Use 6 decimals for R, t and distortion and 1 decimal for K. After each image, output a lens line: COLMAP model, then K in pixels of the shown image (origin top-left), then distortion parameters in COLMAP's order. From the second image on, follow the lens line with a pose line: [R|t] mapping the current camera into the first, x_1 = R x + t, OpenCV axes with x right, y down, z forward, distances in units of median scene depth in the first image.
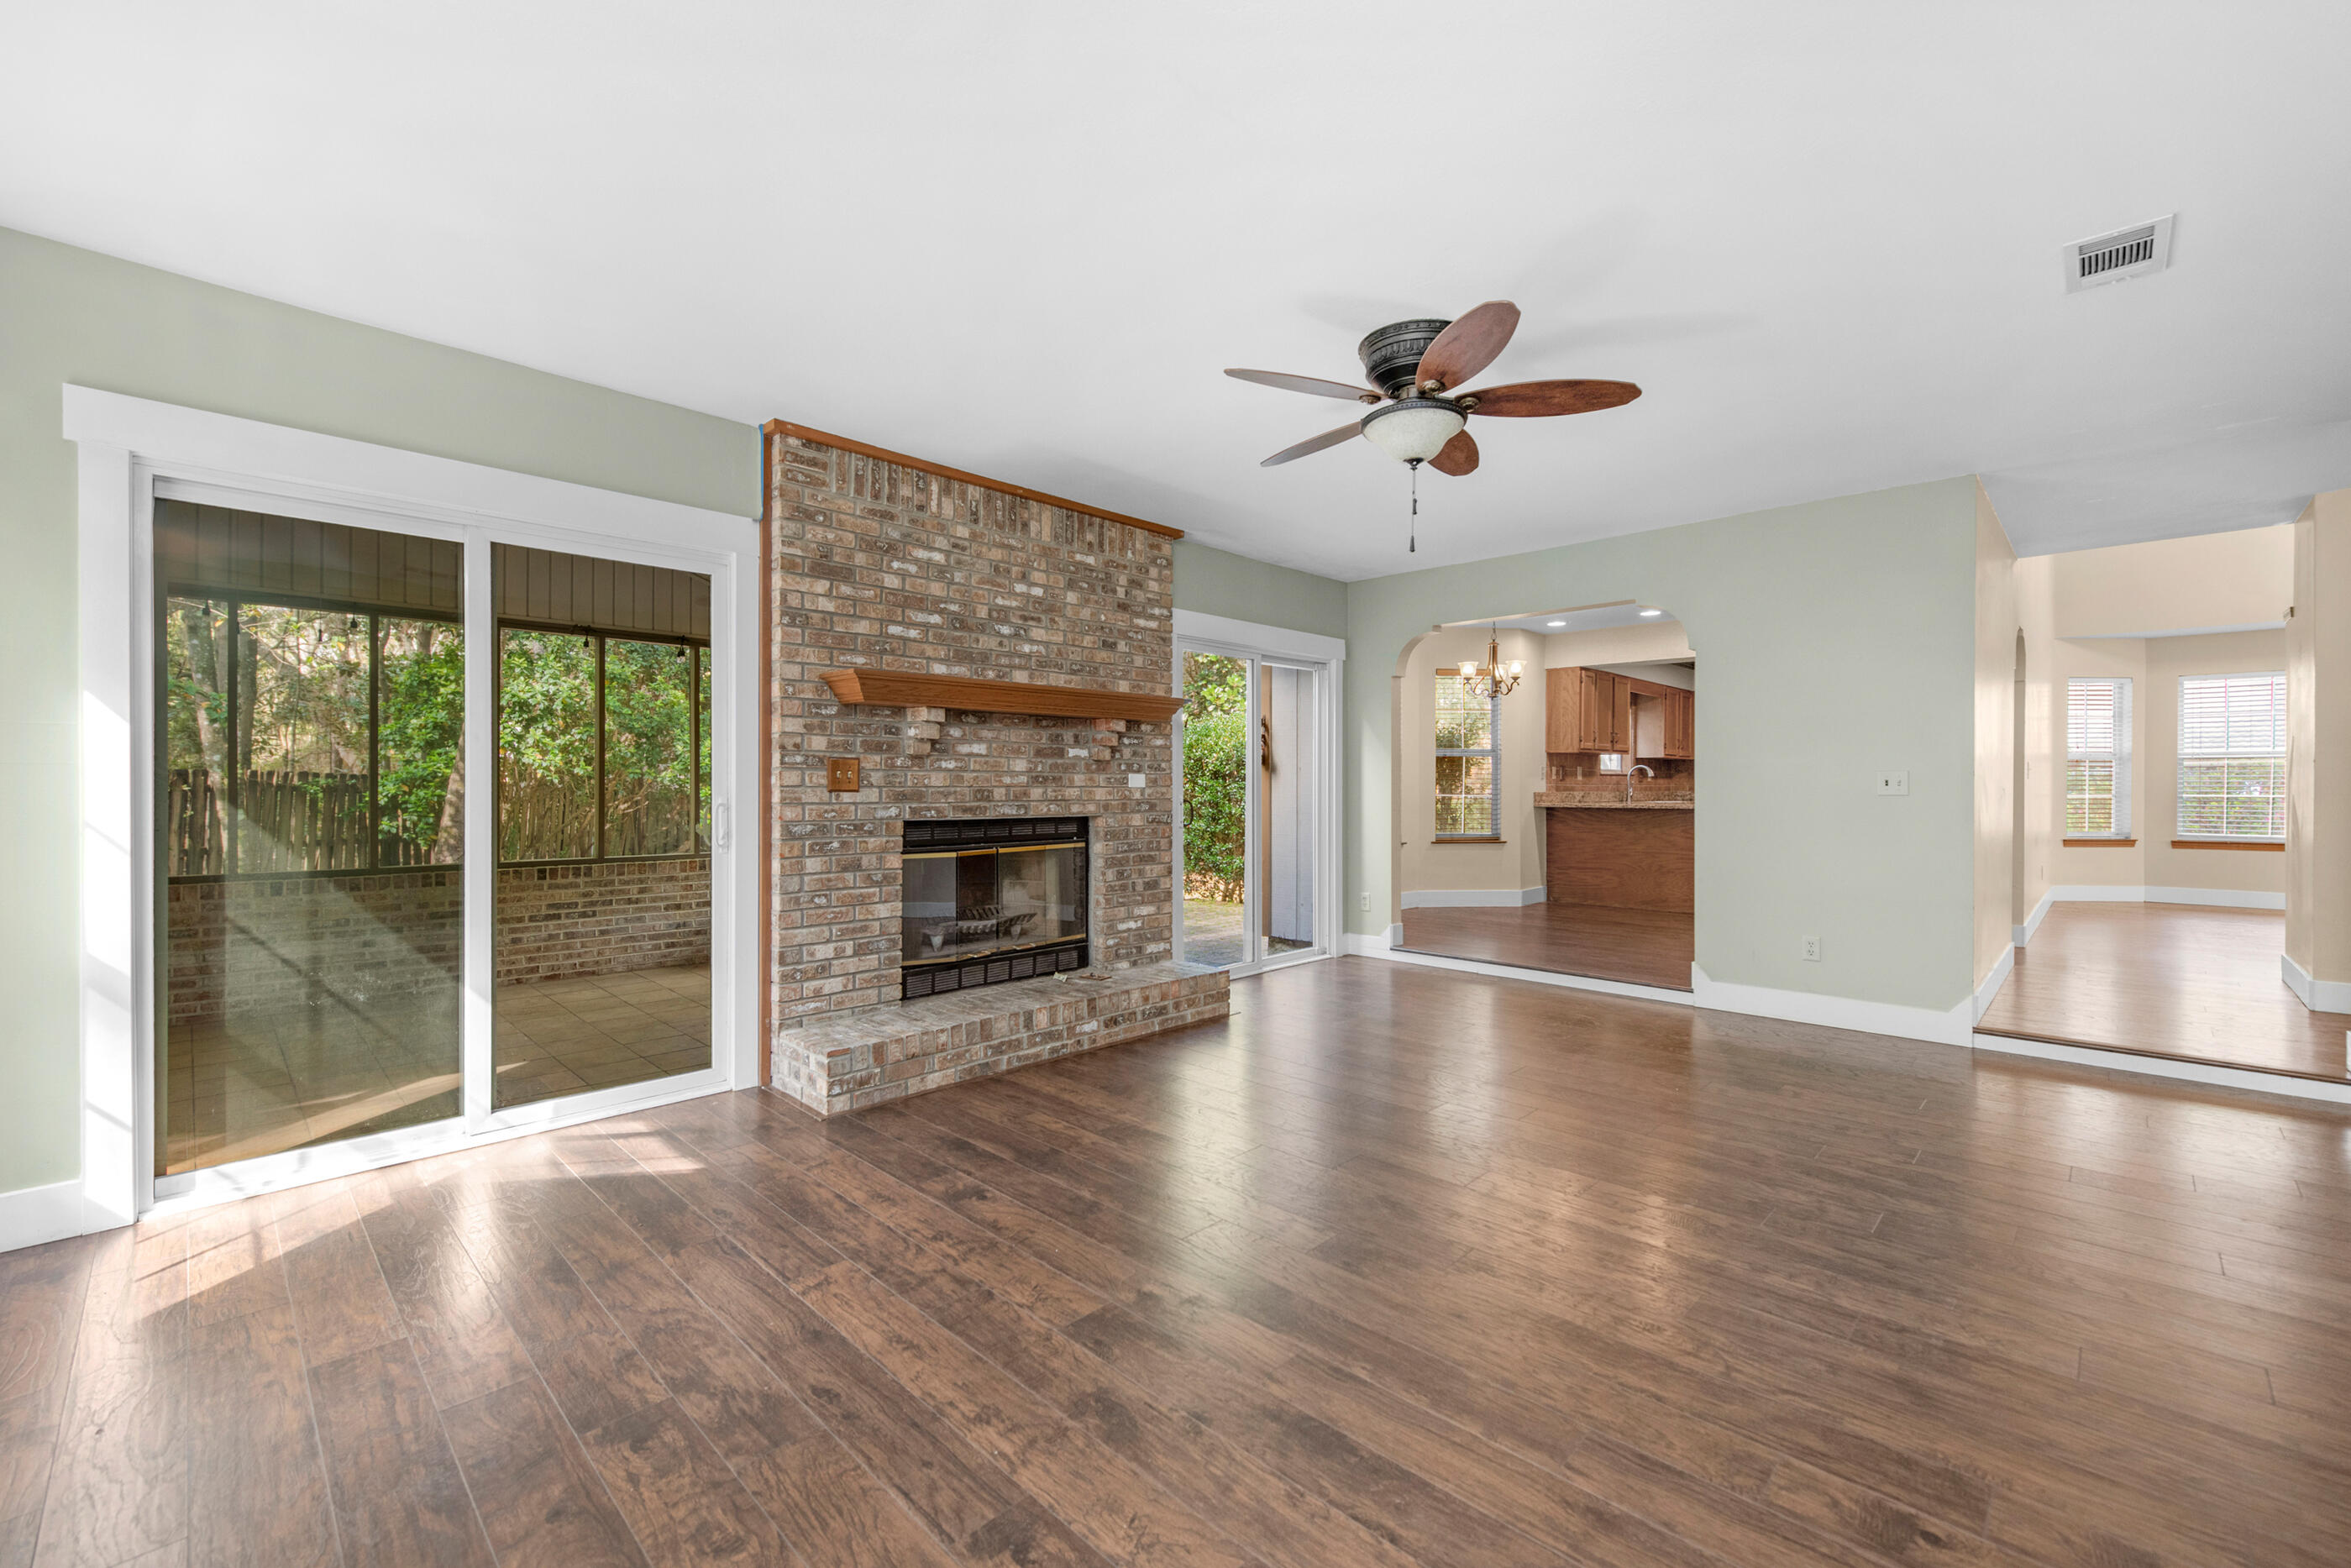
lens RADIAL K [[950.4, 0, 1175.5], [0, 950.4, 784.0], [0, 0, 1]] dist [-0.007530, -0.000216]
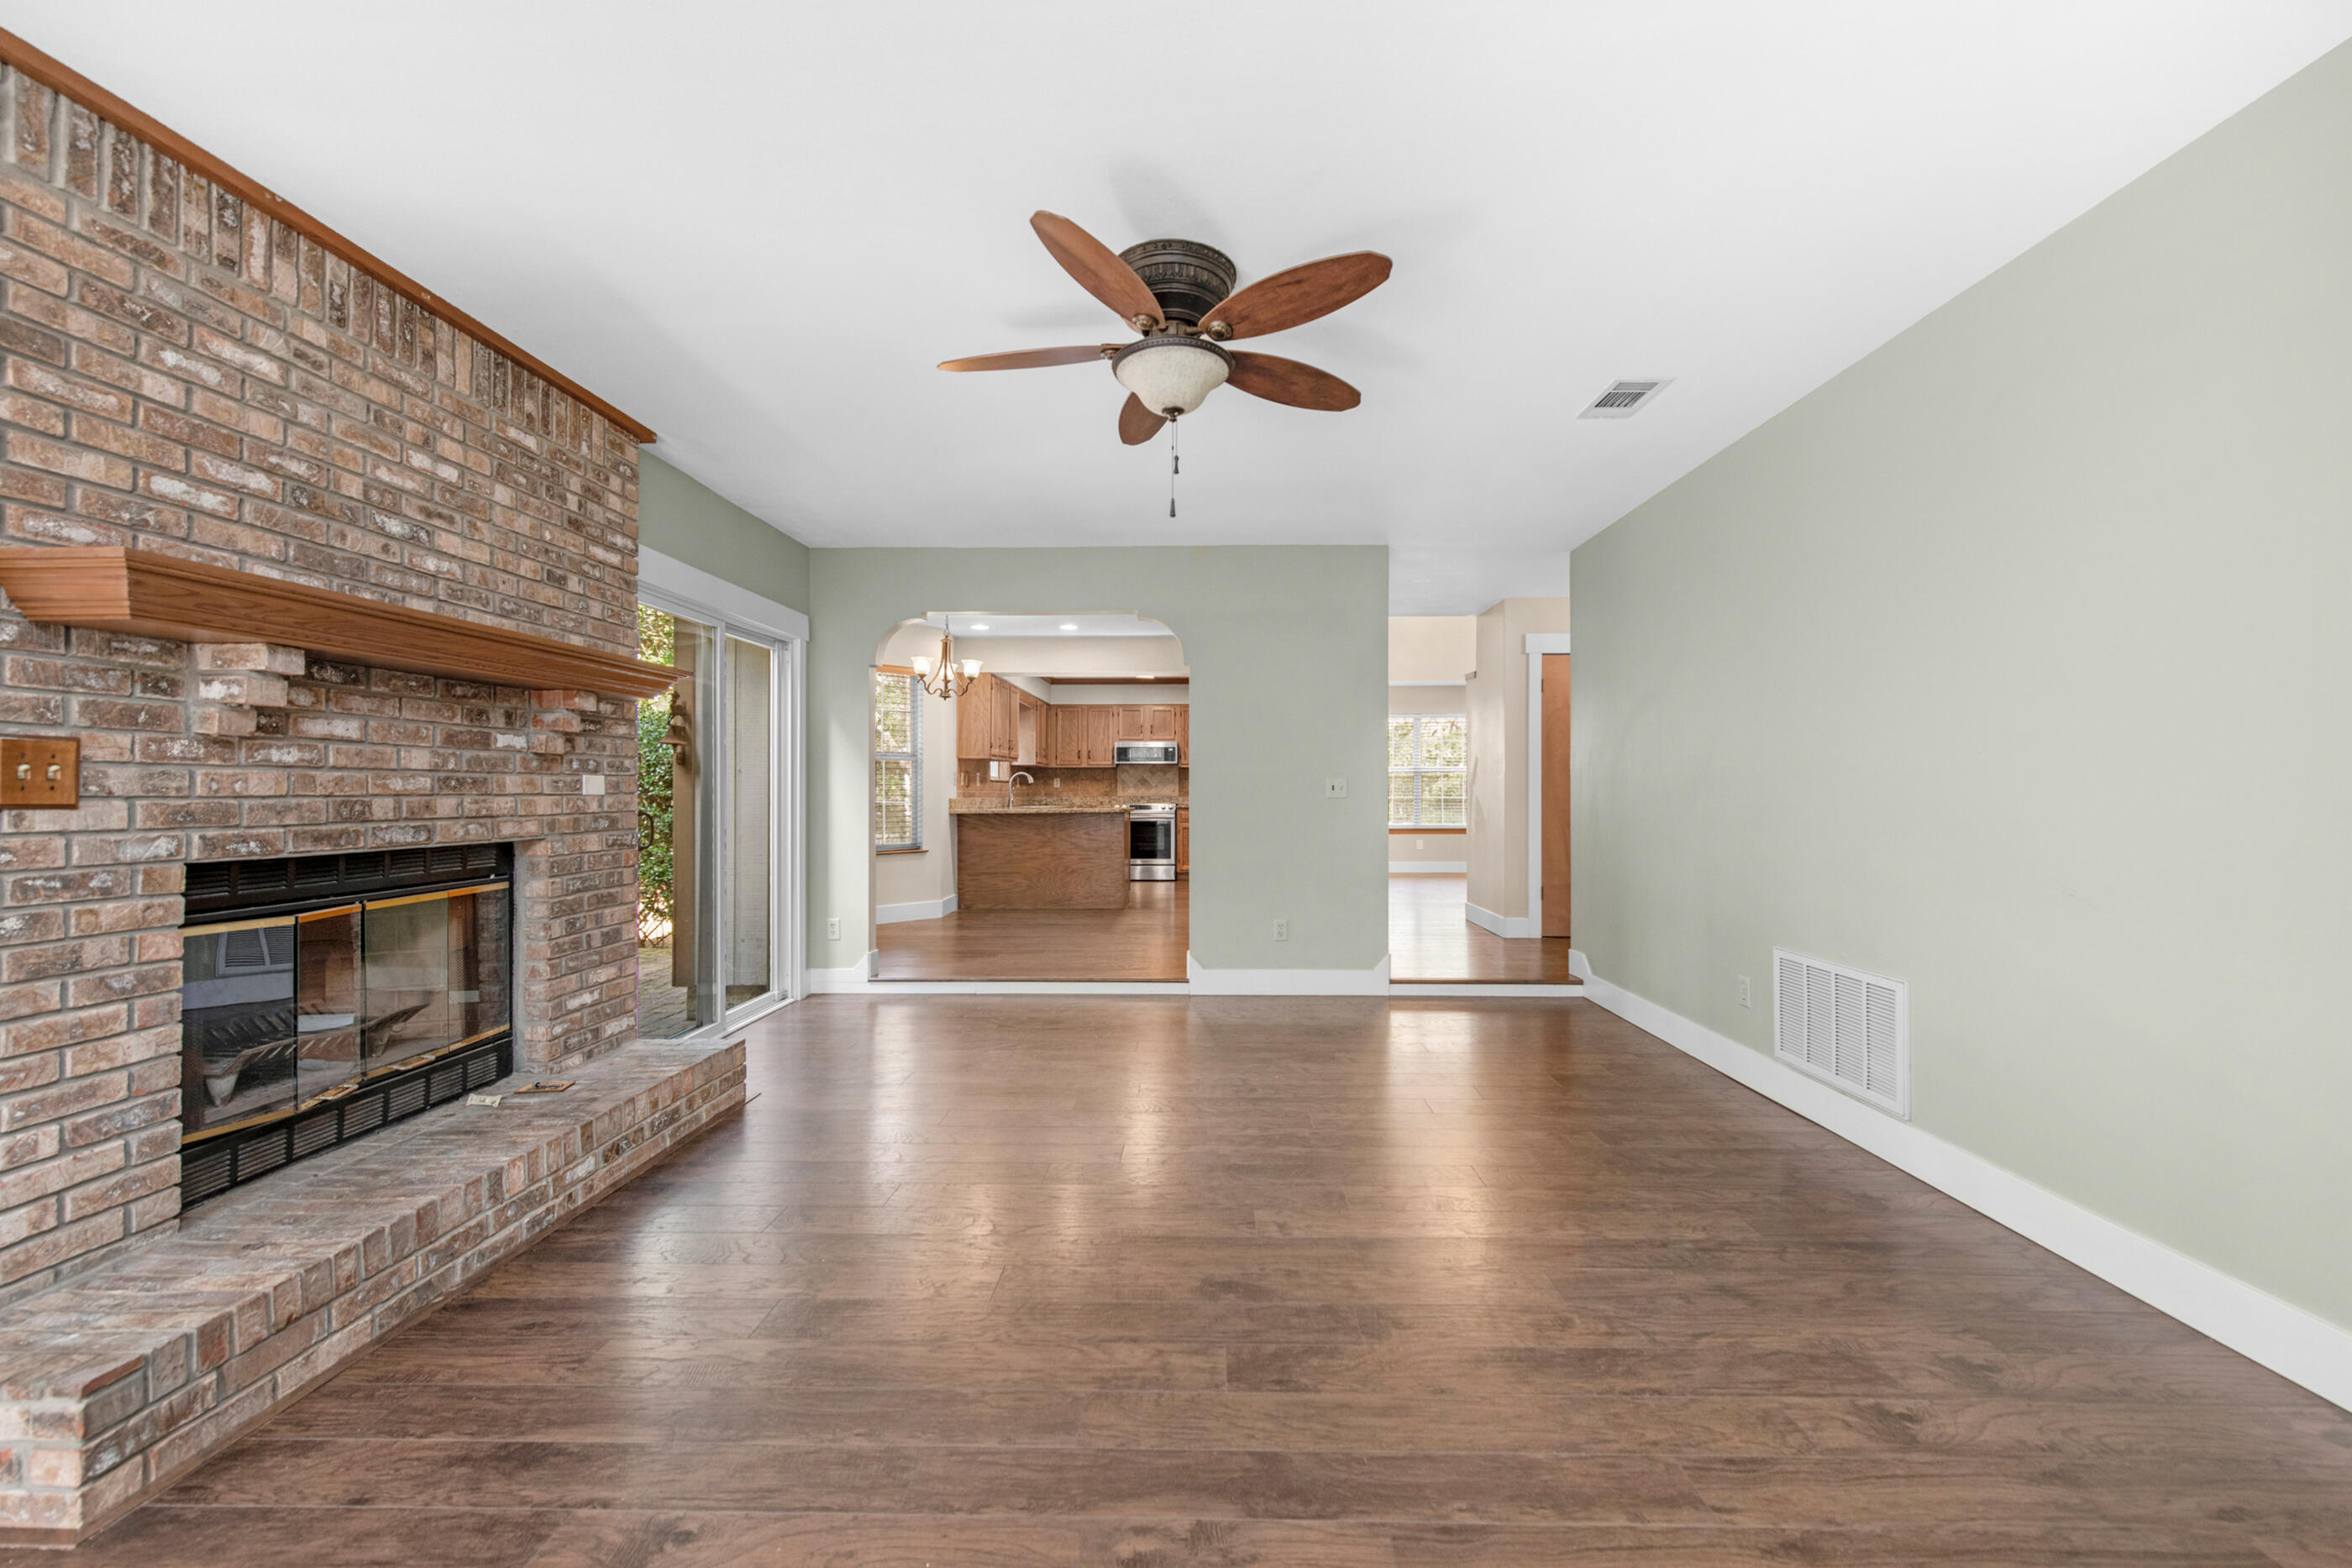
lens RADIAL K [[956.0, 0, 1180.8], [0, 956.0, 790.8], [0, 0, 1]] dist [-0.005746, -0.000057]
pose [[0.730834, -0.004115, 0.682543, -0.228770], [0.003684, 0.999991, 0.002085, 0.000463], [-0.682546, 0.000991, 0.730842, 0.247535]]
